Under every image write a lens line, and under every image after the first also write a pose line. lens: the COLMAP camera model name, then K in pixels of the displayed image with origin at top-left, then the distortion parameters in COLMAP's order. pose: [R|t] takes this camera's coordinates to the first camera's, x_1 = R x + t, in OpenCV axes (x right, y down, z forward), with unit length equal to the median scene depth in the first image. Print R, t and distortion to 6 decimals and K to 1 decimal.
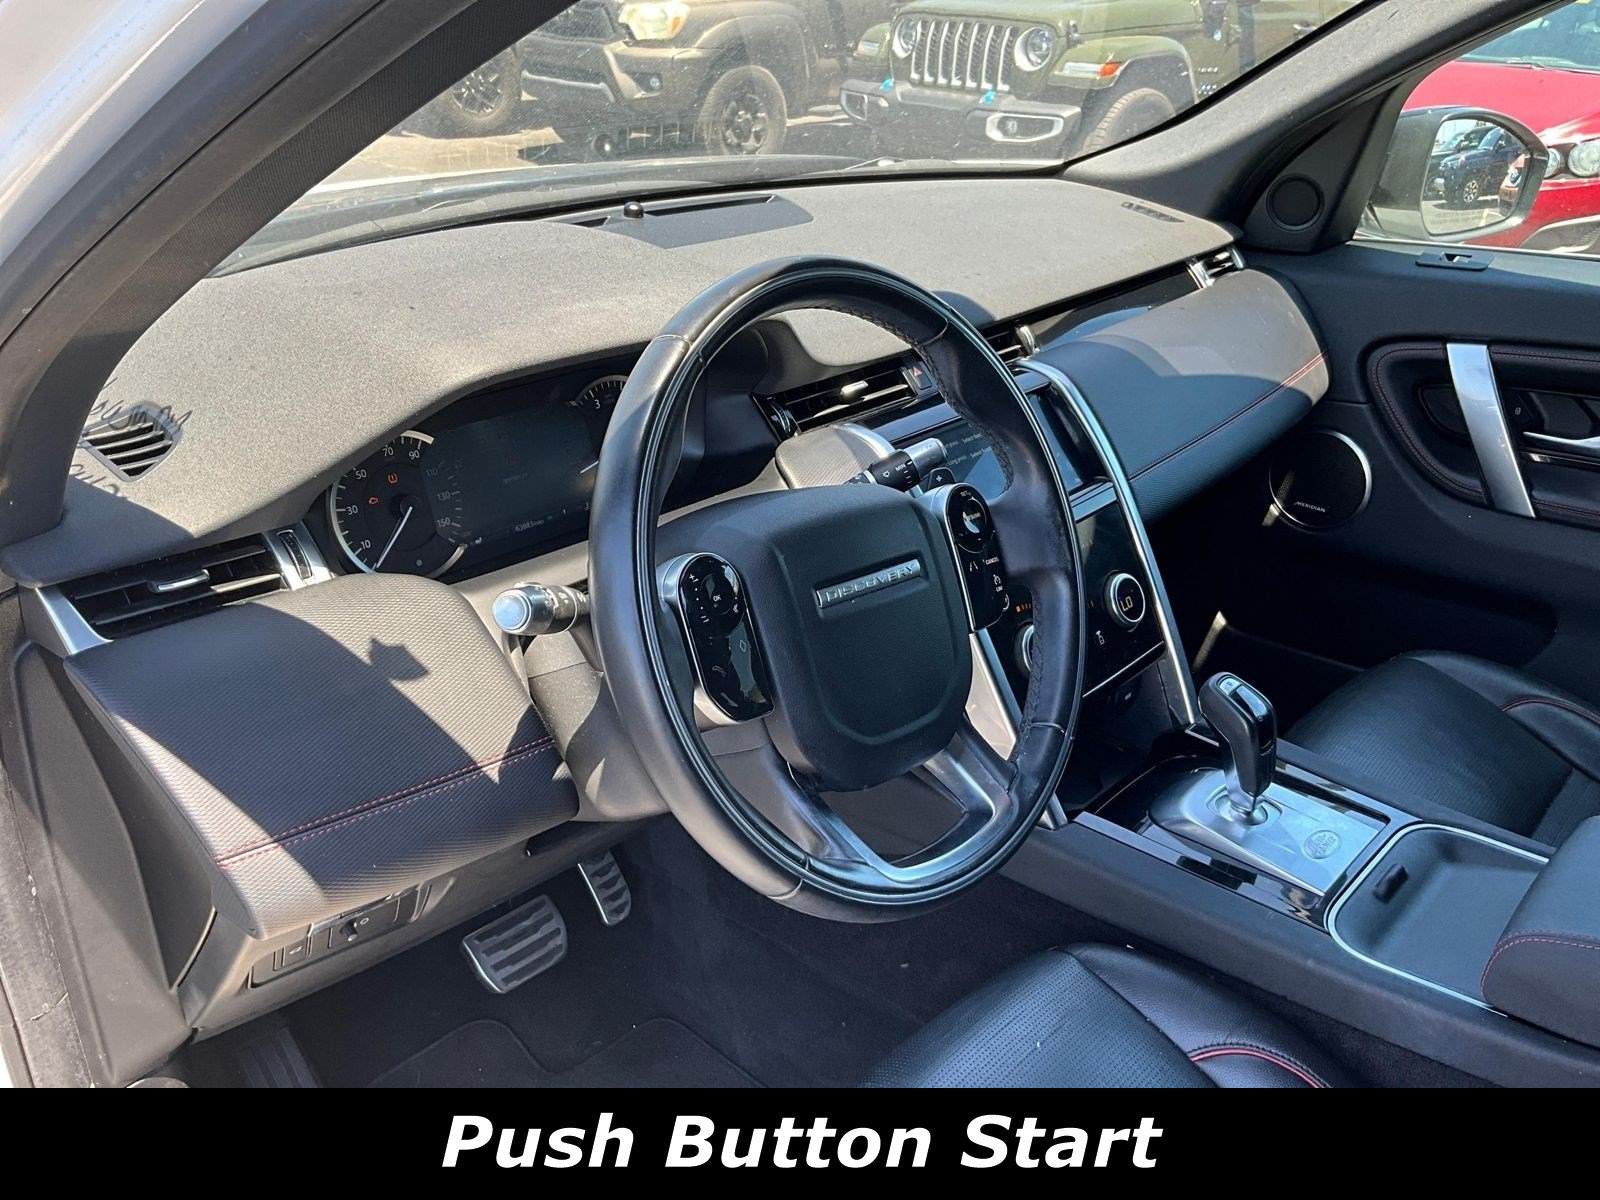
lens RADIAL K [[1343.5, 0, 800.4], [0, 1343.5, 604.1], [0, 0, 1]] dist [0.035327, -0.012297]
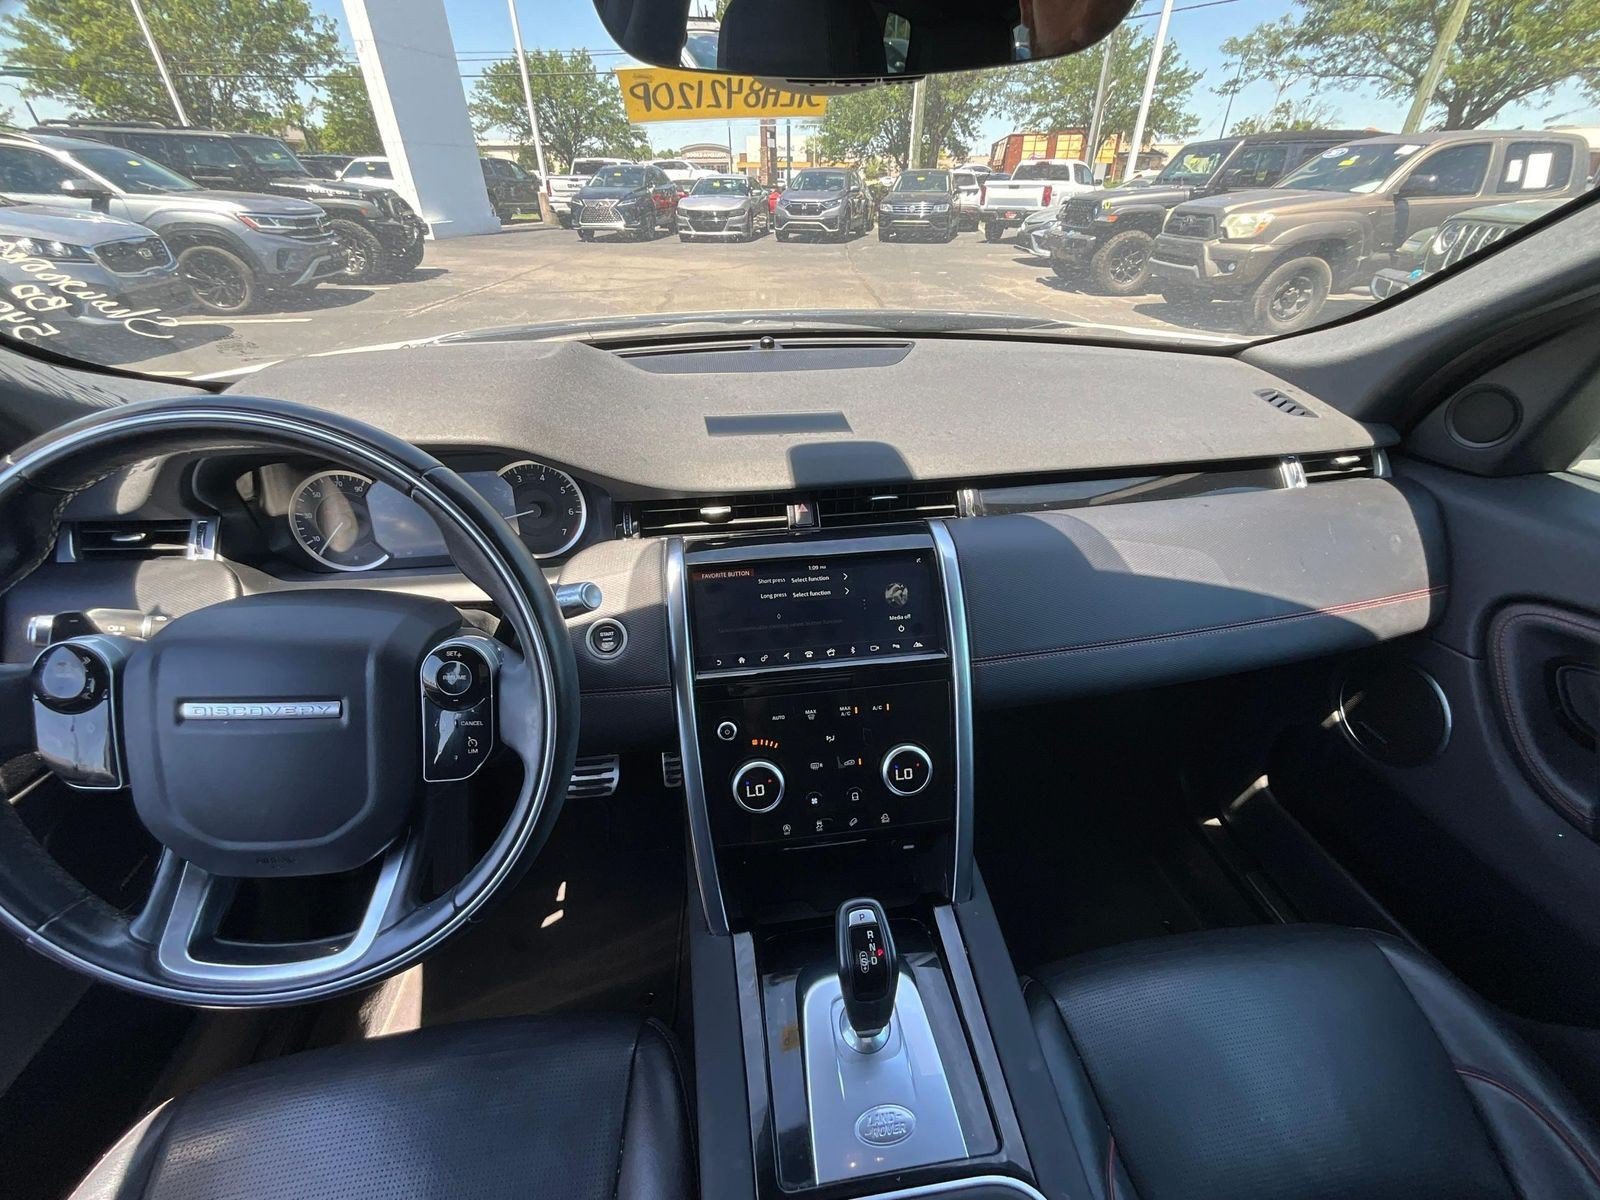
lens RADIAL K [[638.6, 0, 805.0], [0, 638.6, 599.6], [0, 0, 1]] dist [0.004596, 0.000286]
pose [[0.756552, 0.331763, -0.563527, 0.274166], [-0.263937, 0.943357, 0.201035, -0.135539], [0.598303, -0.003358, 0.801263, 0.356732]]
